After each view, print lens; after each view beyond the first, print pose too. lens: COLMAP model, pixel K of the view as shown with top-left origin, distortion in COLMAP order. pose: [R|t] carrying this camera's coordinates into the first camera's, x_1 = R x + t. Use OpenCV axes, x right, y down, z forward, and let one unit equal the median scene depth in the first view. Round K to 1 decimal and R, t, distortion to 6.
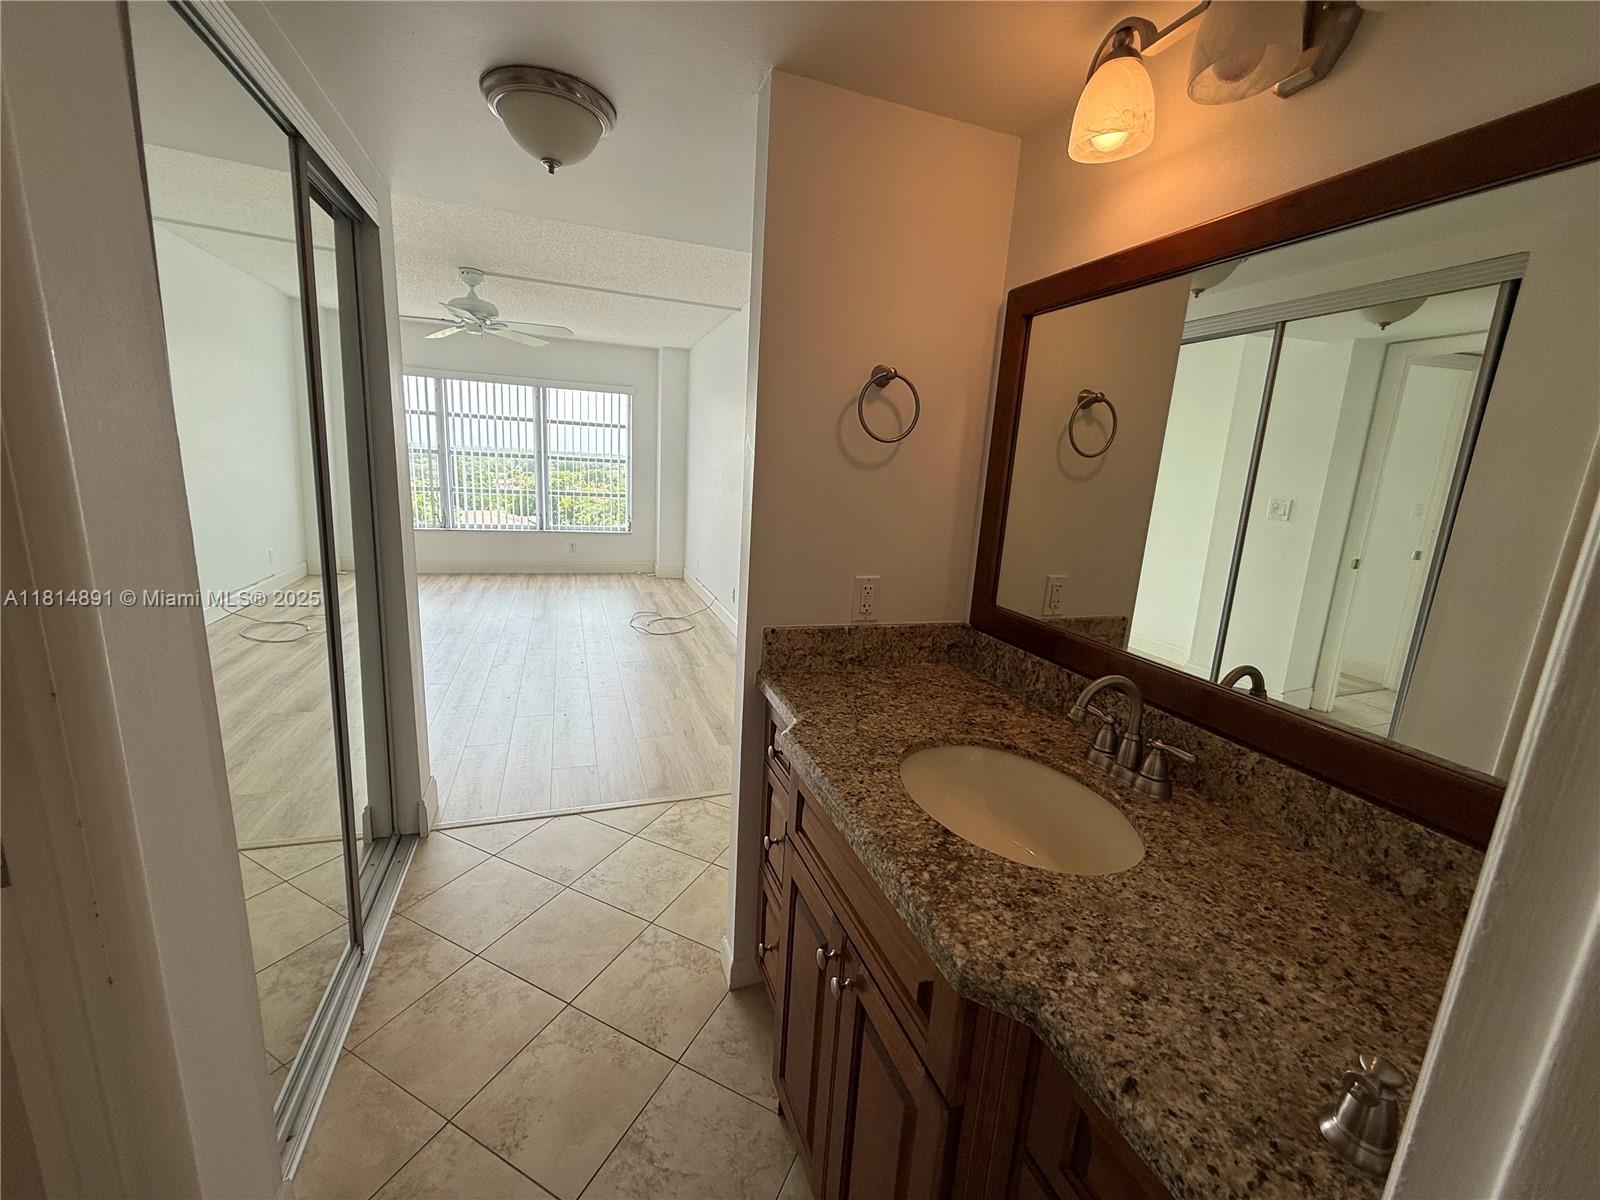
lens RADIAL K [[641.2, 0, 794.2], [0, 641.2, 601.0], [0, 0, 1]] dist [0.001944, -0.000278]
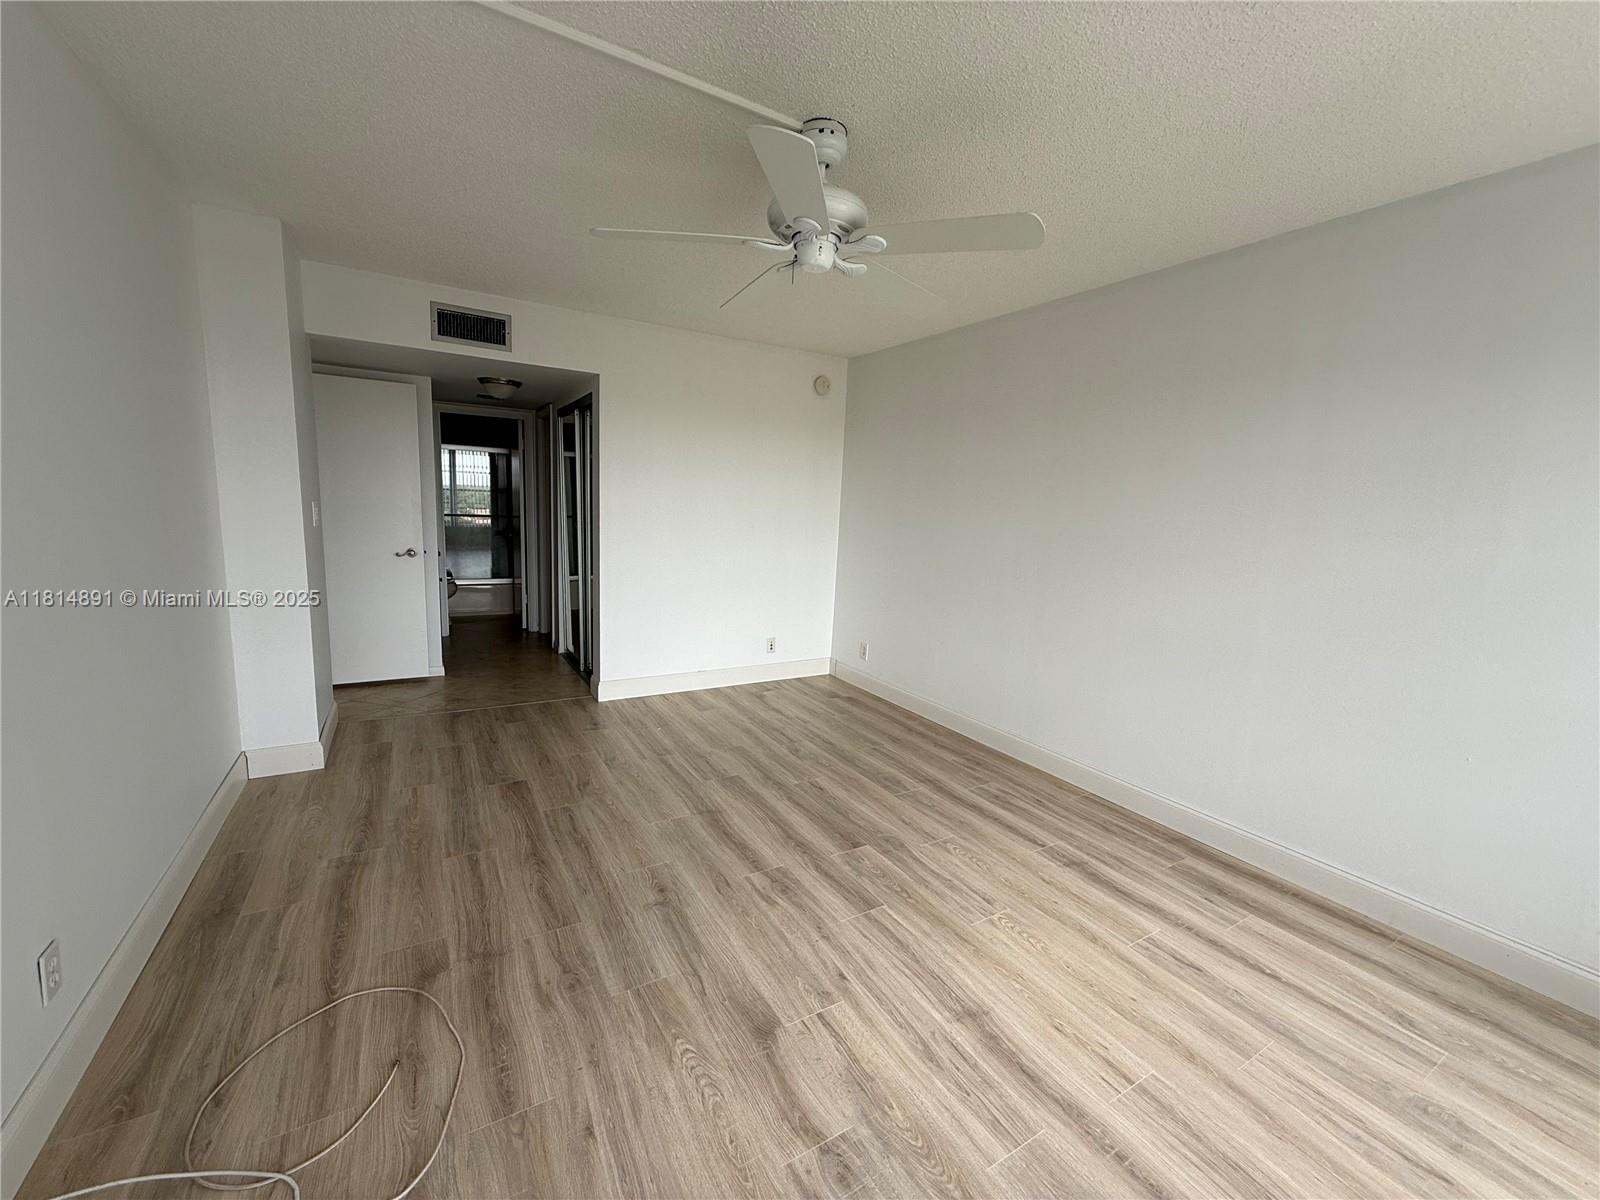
lens RADIAL K [[641.2, 0, 802.6], [0, 641.2, 597.1], [0, 0, 1]] dist [0.001944, -0.000278]
pose [[-0.975588, -0.066032, -0.209447, -0.267256], [-0.135640, 0.931245, 0.338208, -0.233827], [0.172714, 0.358361, -0.917468, 0.974242]]
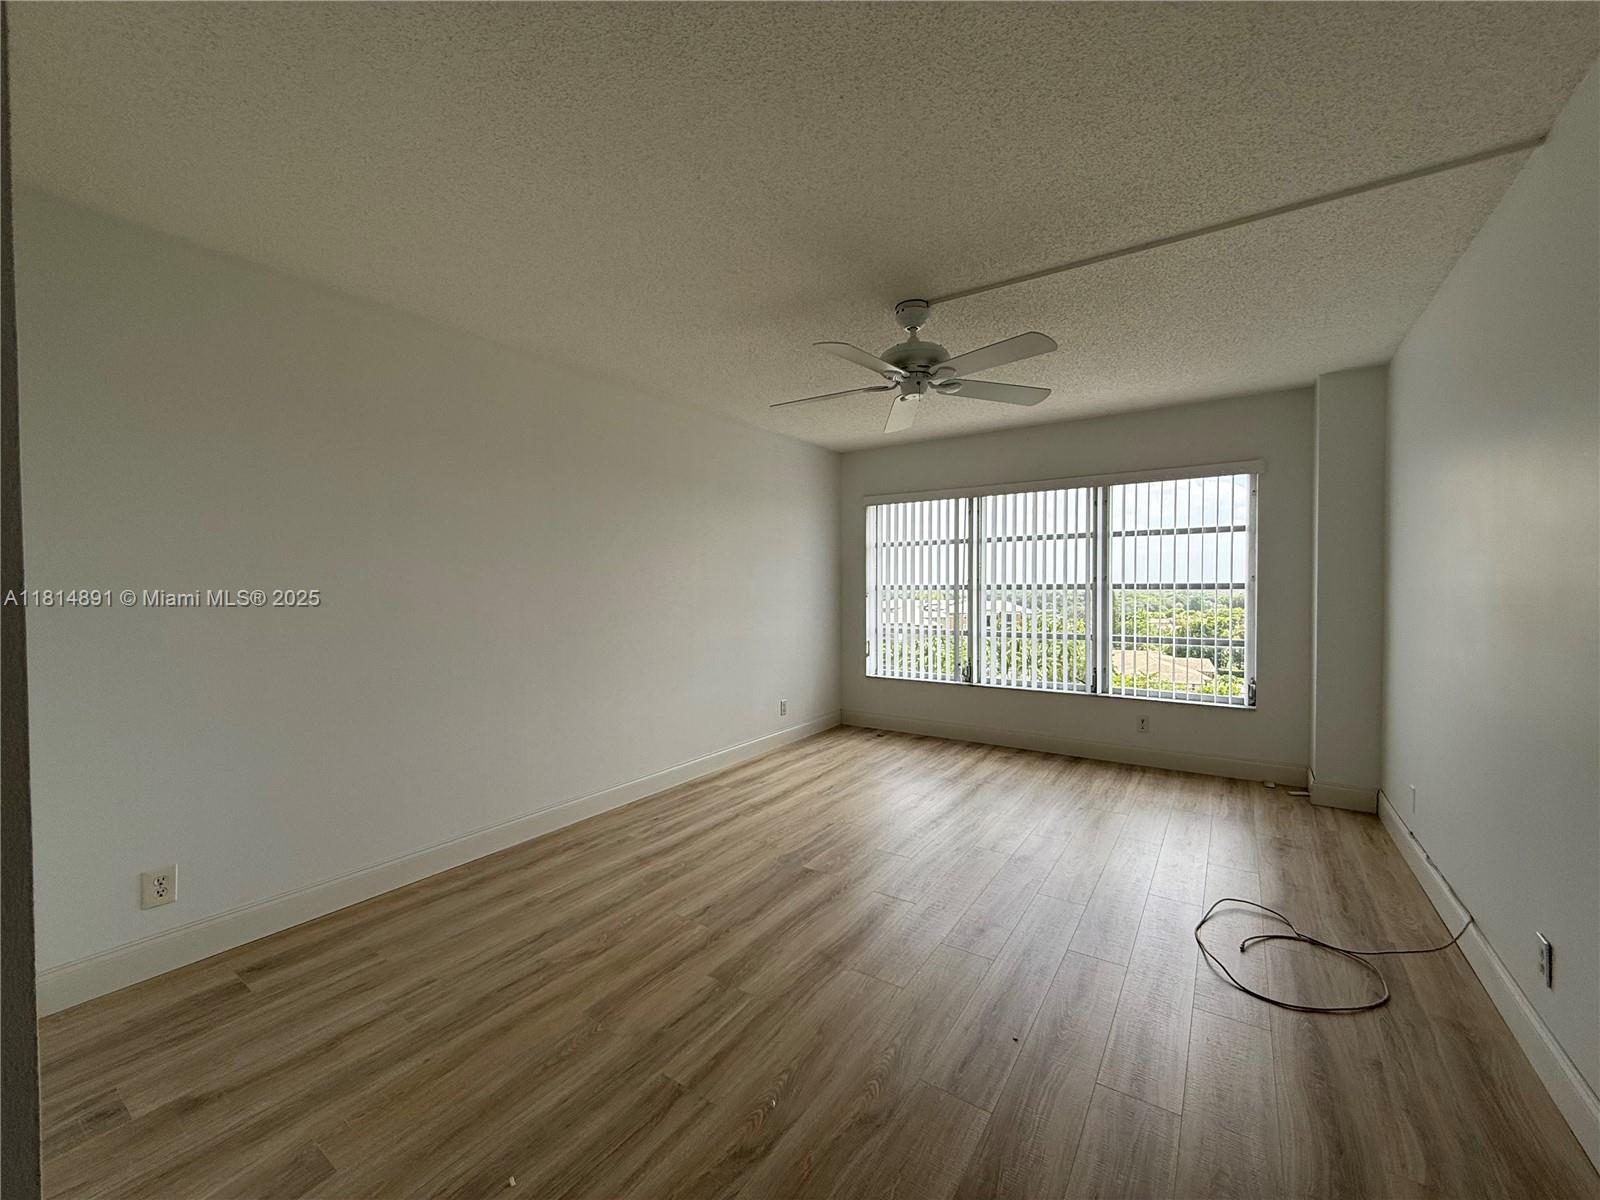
lens RADIAL K [[641.2, 0, 807.7], [0, 641.2, 596.7], [0, 0, 1]] dist [0.001944, -0.000278]
pose [[0.601287, -0.045366, -0.797744, -0.039546], [-0.132002, 0.979029, -0.155170, -0.069706], [0.788054, 0.198606, 0.582689, 0.372432]]
